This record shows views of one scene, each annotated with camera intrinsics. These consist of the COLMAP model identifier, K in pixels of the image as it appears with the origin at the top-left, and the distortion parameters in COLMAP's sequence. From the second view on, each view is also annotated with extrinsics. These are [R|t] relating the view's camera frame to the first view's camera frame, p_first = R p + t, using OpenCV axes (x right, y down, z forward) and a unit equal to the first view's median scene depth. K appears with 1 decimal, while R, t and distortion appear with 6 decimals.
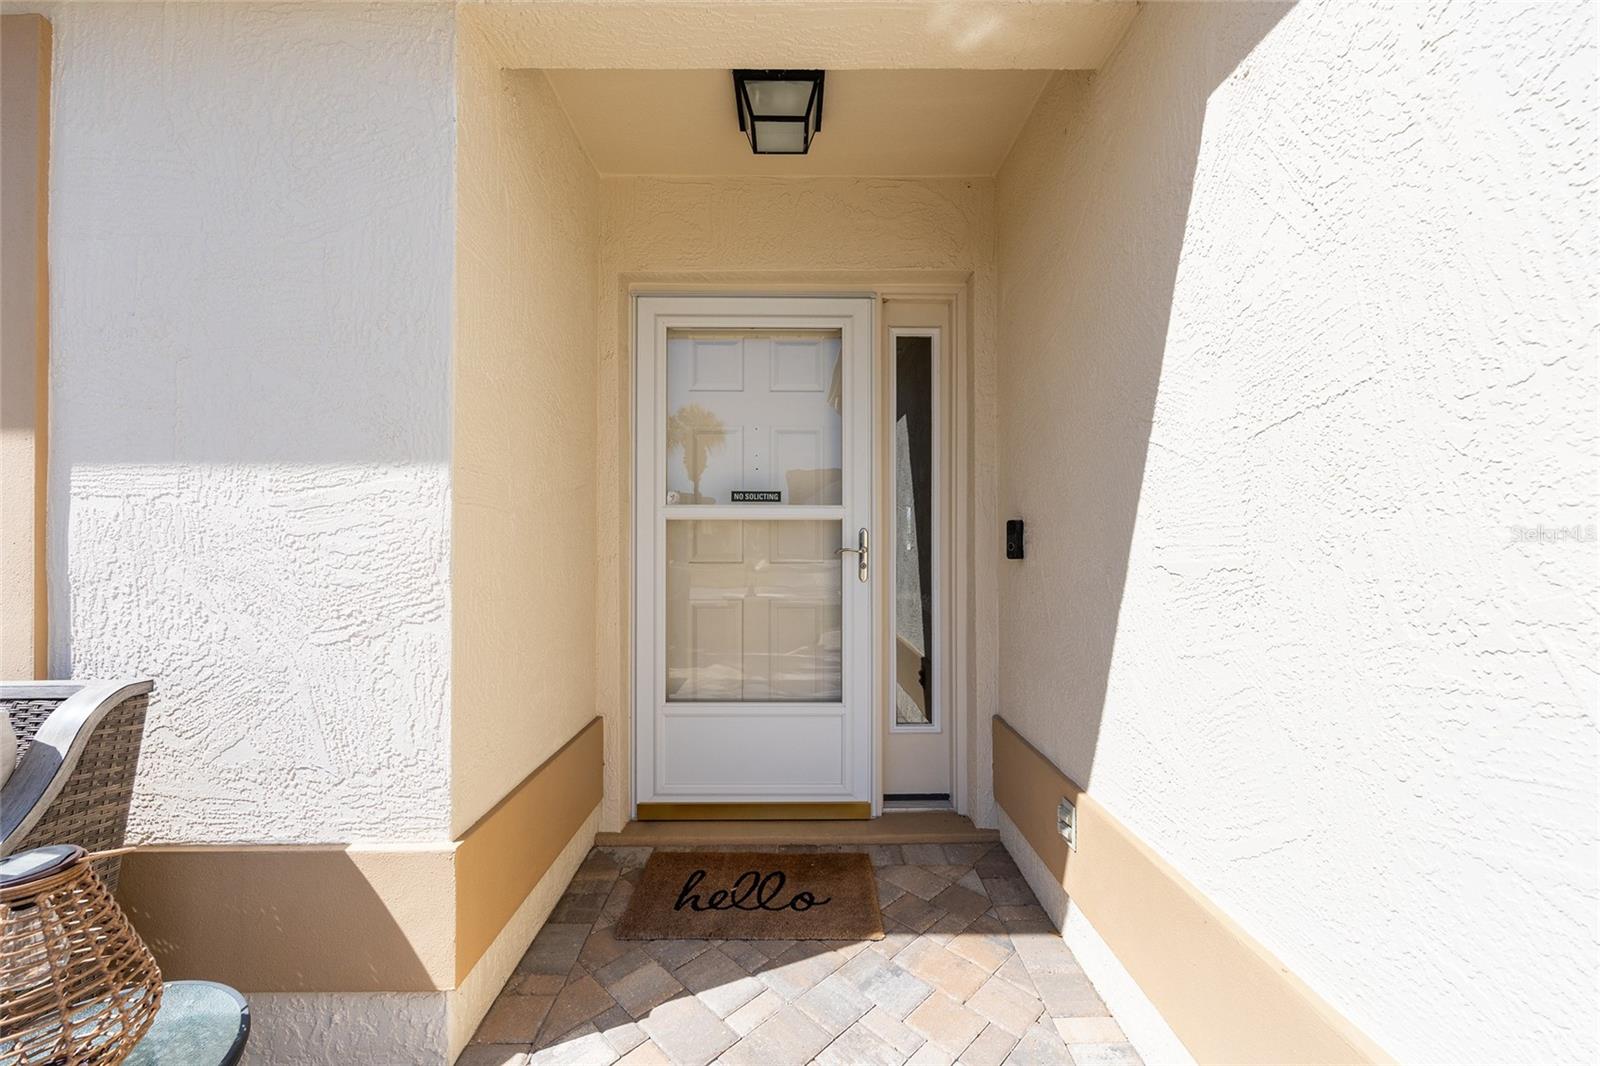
lens RADIAL K [[633.7, 0, 800.0], [0, 633.7, 533.0], [0, 0, 1]] dist [-0.020992, -0.000037]
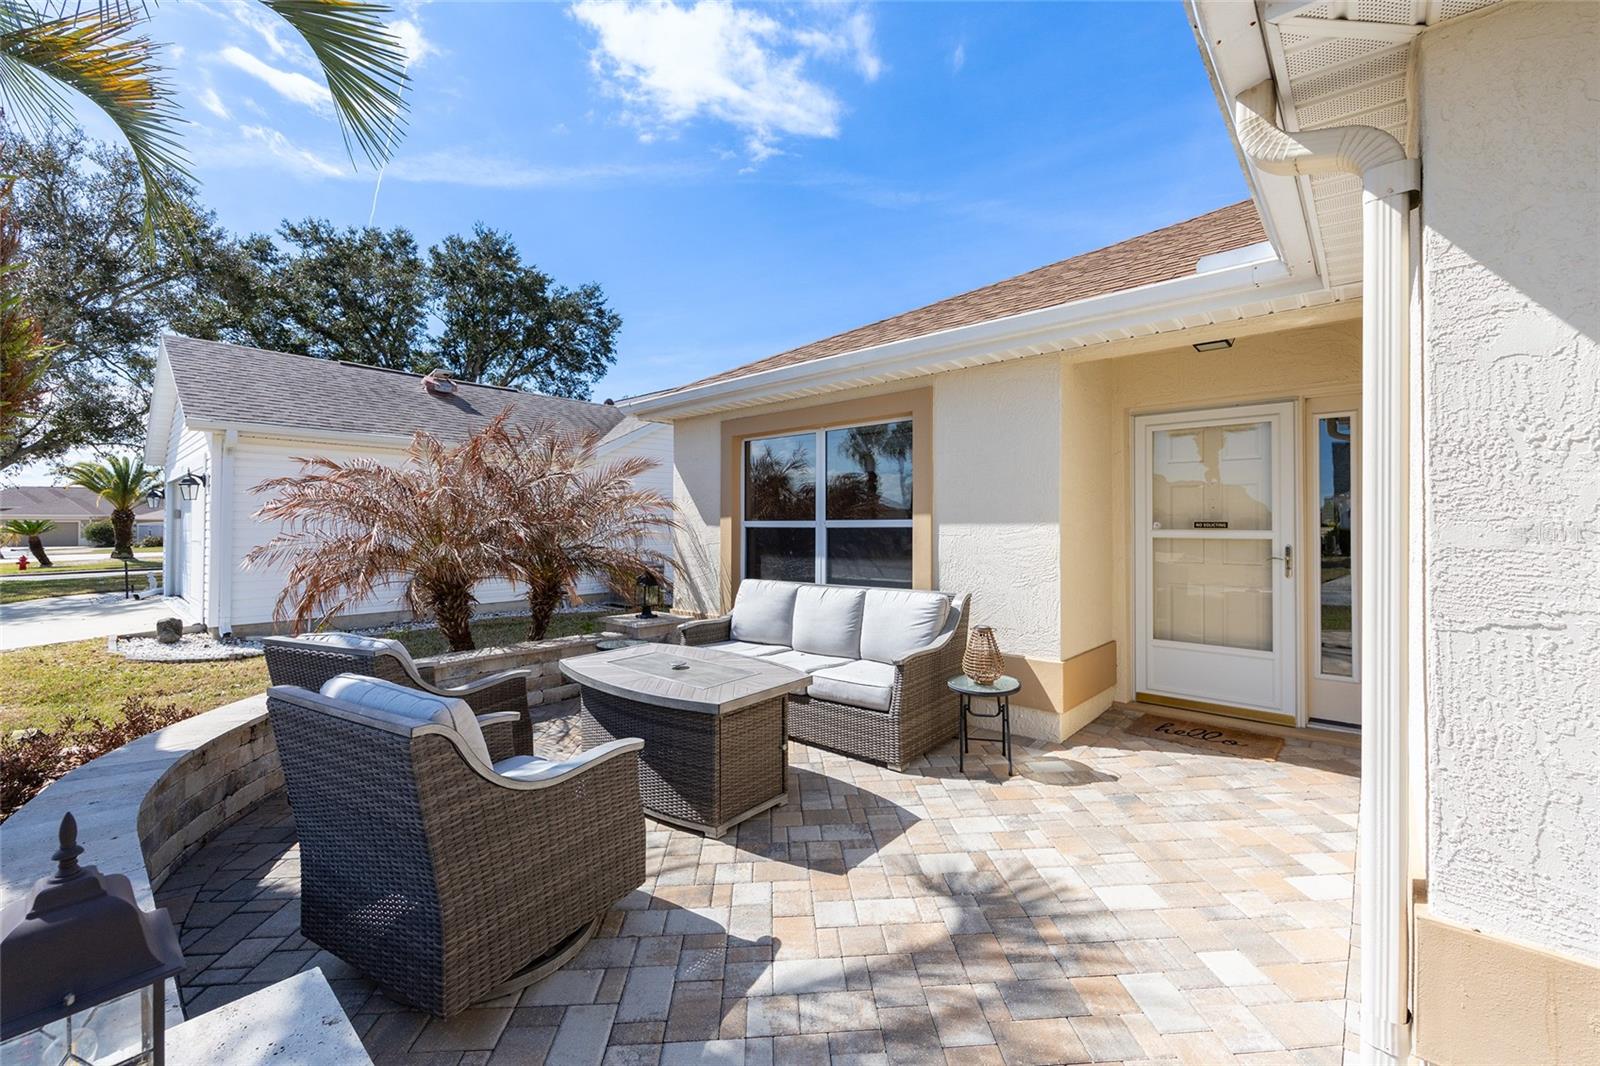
lens RADIAL K [[648.4, 0, 804.2], [0, 648.4, 520.0], [0, 0, 1]] dist [-0.001024, -0.000103]
pose [[0.744383, -0.005599, -0.667729, 0.295183], [0.003224, 0.999983, -0.004790, -0.069304], [0.667745, 0.001413, 0.744389, -1.086394]]
